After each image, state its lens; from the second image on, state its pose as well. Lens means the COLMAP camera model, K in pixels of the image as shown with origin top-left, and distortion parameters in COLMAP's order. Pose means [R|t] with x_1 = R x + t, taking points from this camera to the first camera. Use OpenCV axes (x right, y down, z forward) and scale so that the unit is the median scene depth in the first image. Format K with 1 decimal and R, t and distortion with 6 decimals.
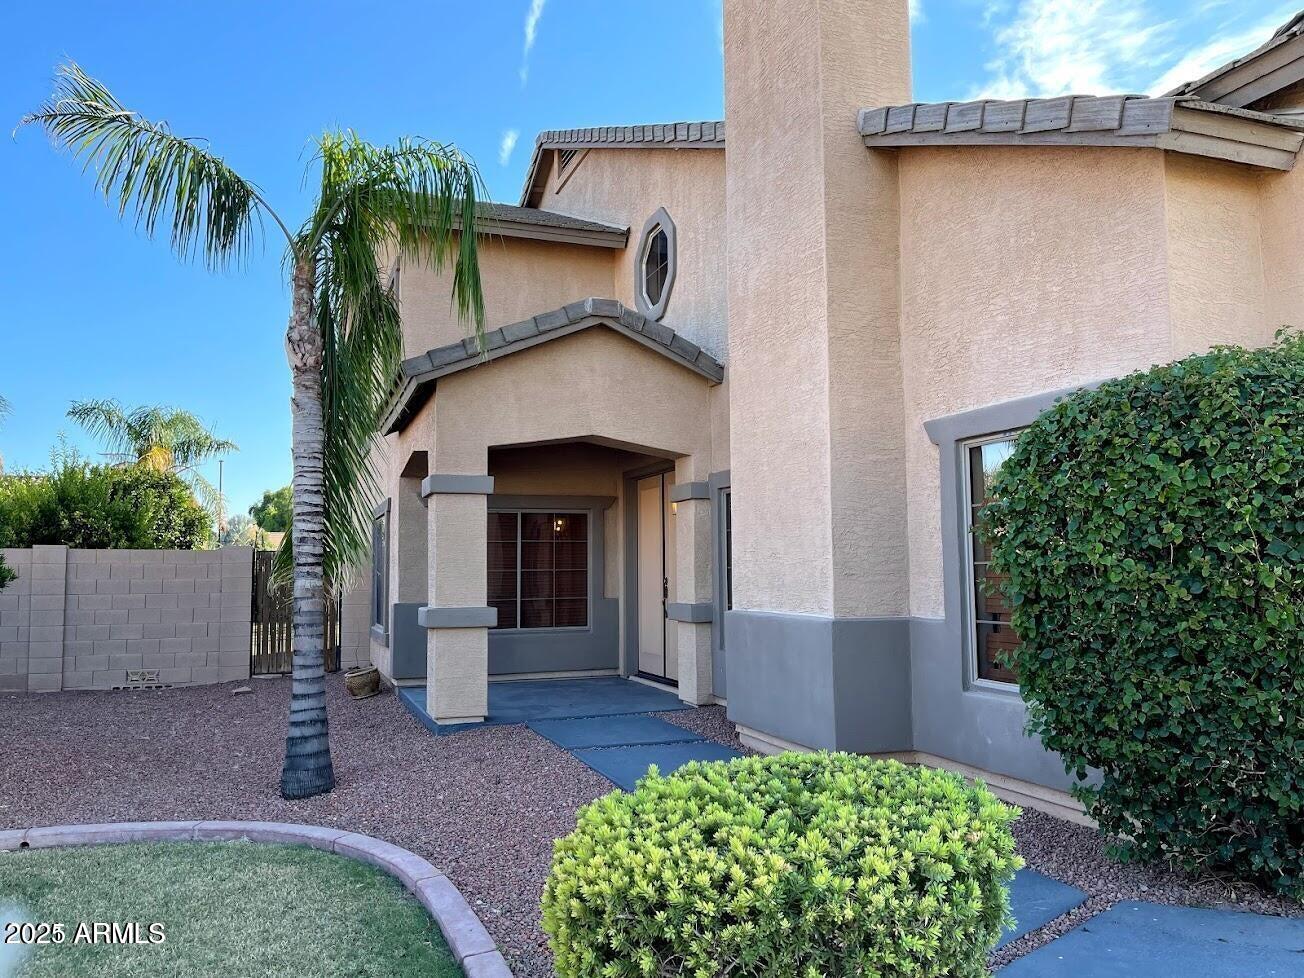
lens RADIAL K [[964.8, 0, 660.8], [0, 964.8, 496.3], [0, 0, 1]] dist [0.037249, -0.061215]
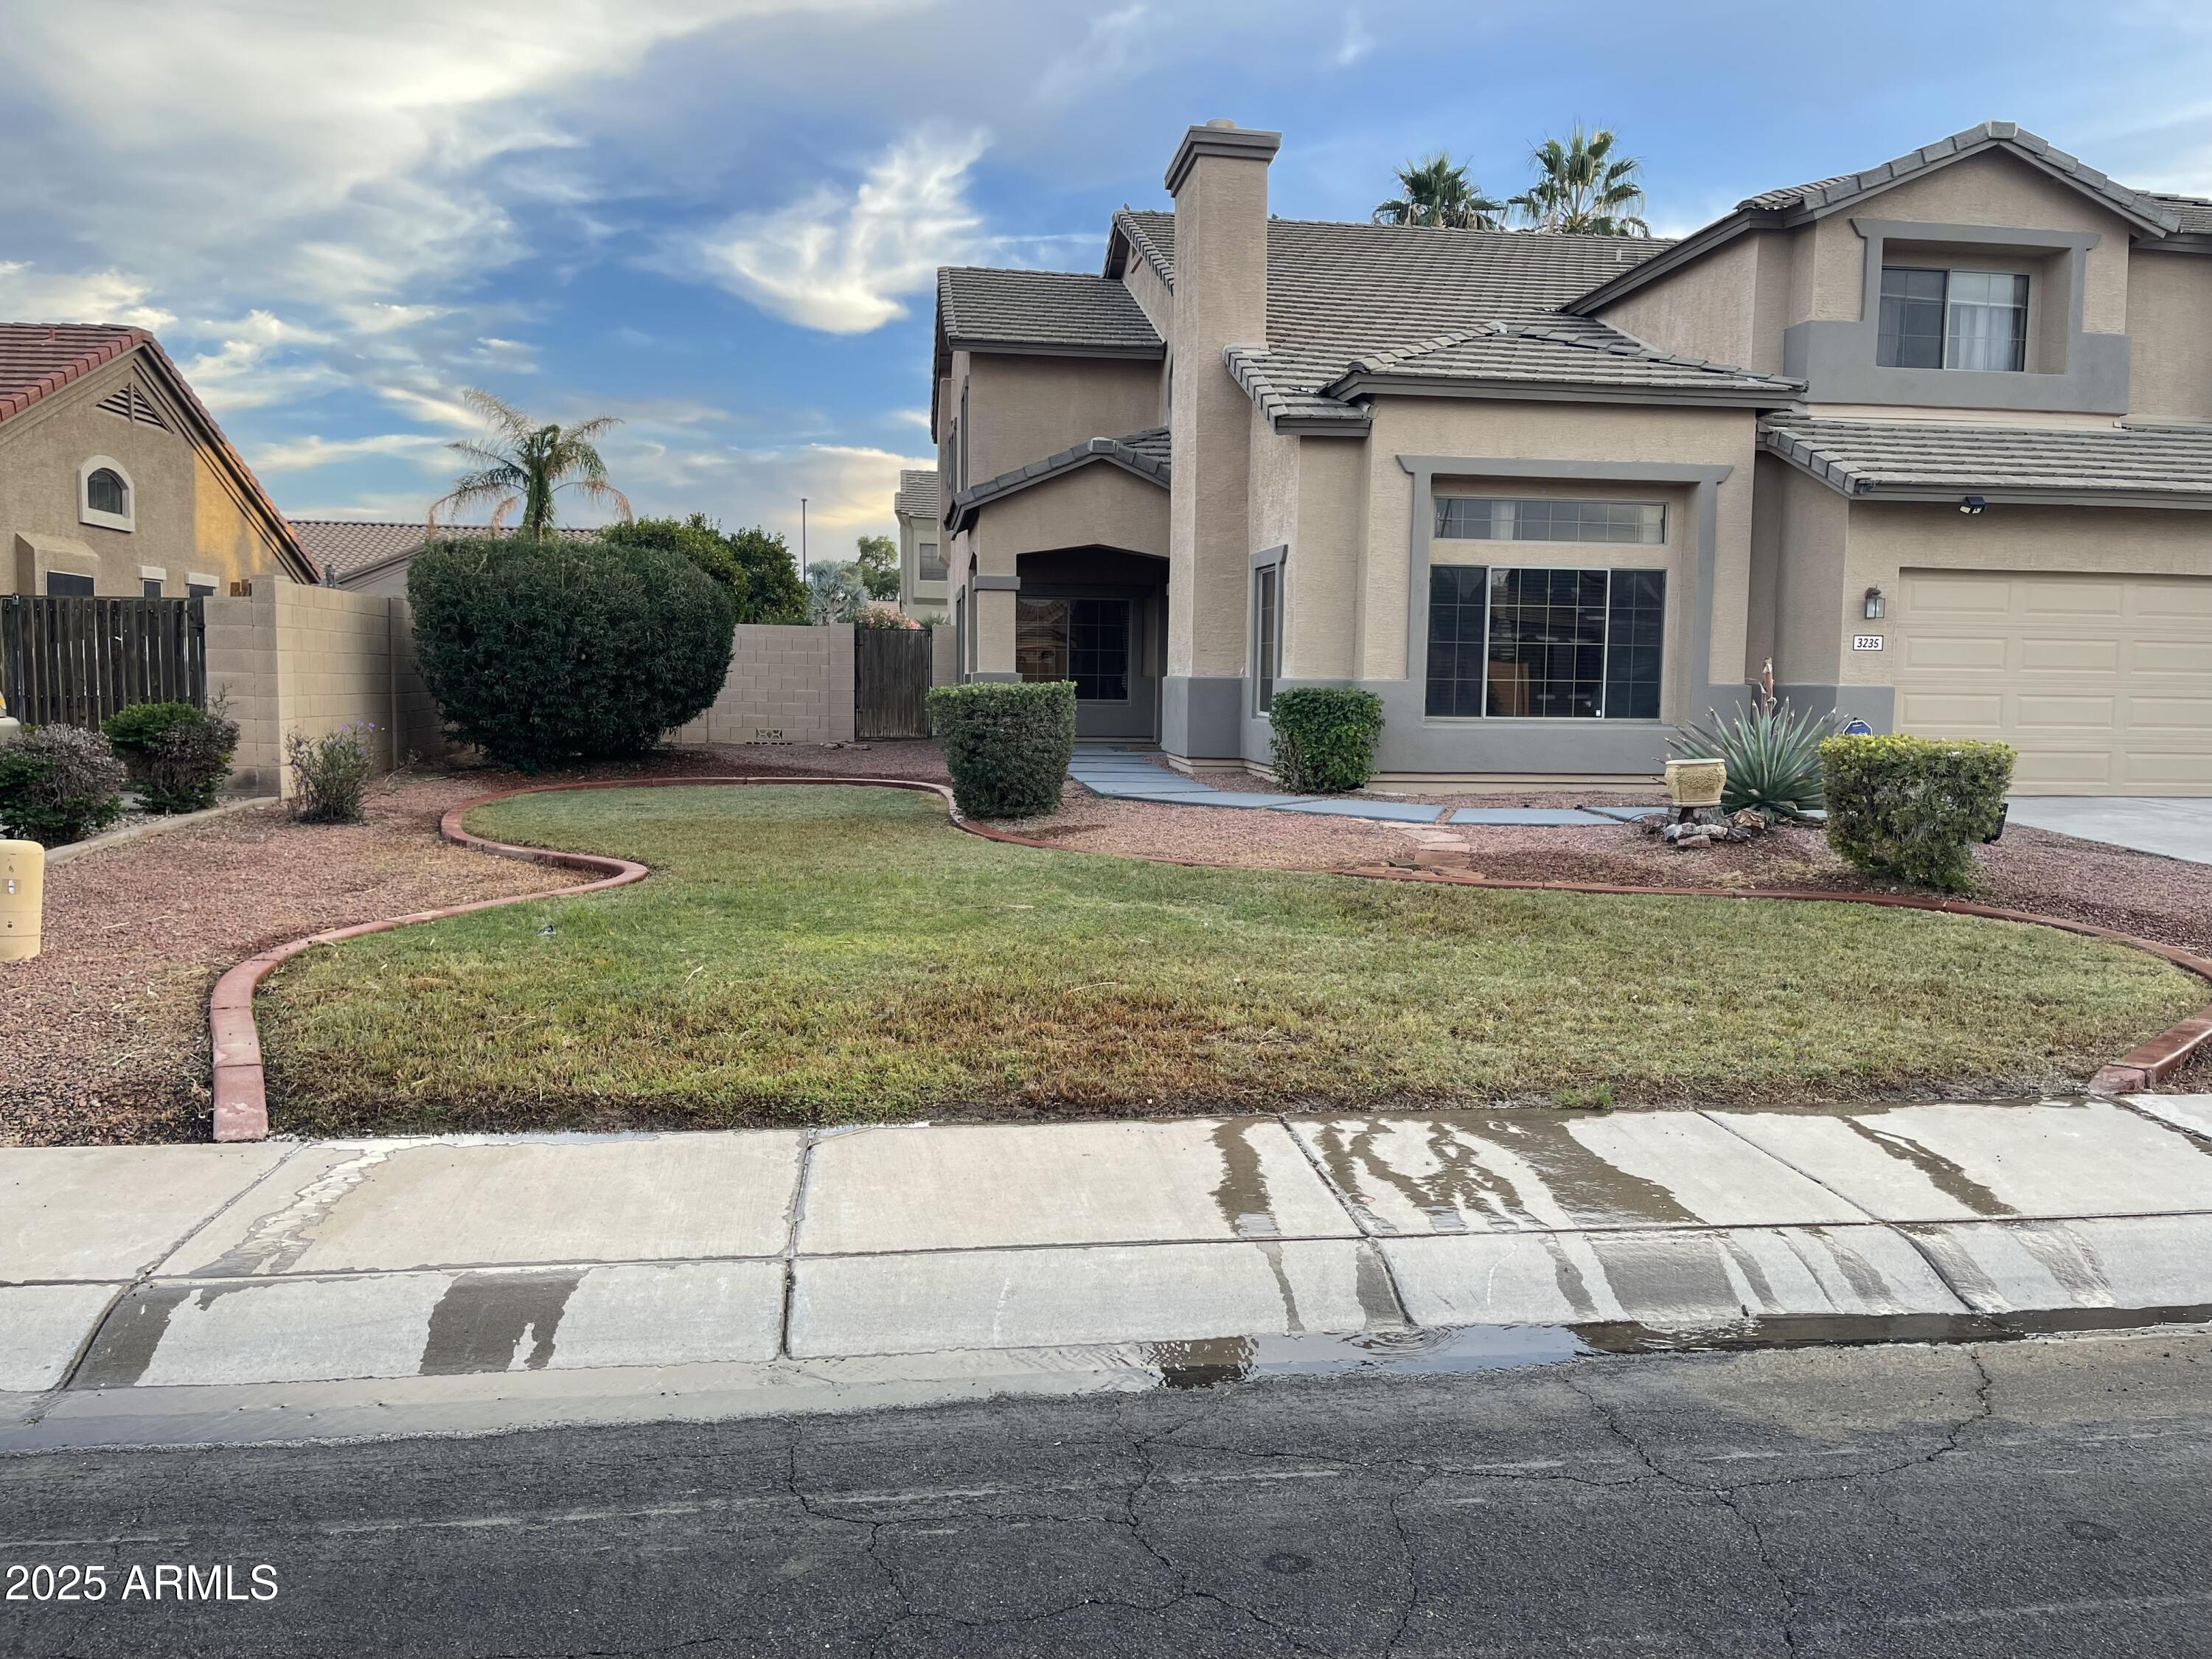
lens RADIAL K [[1715.7, 0, 1108.2], [0, 1715.7, 832.2], [0, 0, 1]] dist [0.029538, -0.023524]
pose [[0.970376, 0.043796, -0.237596, 1.006459], [-0.002706, 0.985341, 0.170576, -0.148024], [0.241584, -0.164879, 0.956270, -2.515580]]
